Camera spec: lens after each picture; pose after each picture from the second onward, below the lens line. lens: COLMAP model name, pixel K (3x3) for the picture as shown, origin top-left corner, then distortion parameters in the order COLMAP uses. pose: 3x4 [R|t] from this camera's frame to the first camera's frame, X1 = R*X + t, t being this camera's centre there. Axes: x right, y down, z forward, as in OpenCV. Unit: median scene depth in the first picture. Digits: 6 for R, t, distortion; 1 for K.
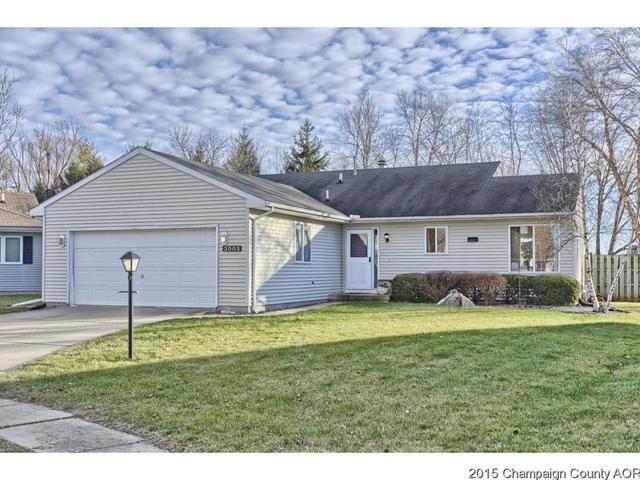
lens RADIAL K [[708.1, 0, 320.0], [0, 708.1, 240.0], [0, 0, 1]] dist [0.053917, 0.003859]
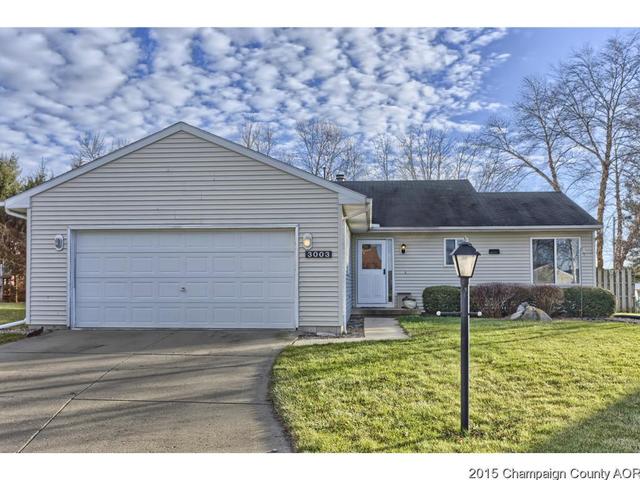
lens RADIAL K [[581.4, 0, 319.1], [0, 581.4, 269.2], [0, 0, 1]] dist [0.003614, -0.001831]
pose [[0.948023, 0.007423, 0.318114, -0.291029], [-0.011481, 0.999875, 0.010884, 0.019009], [-0.317994, -0.013970, 0.947990, 0.329189]]
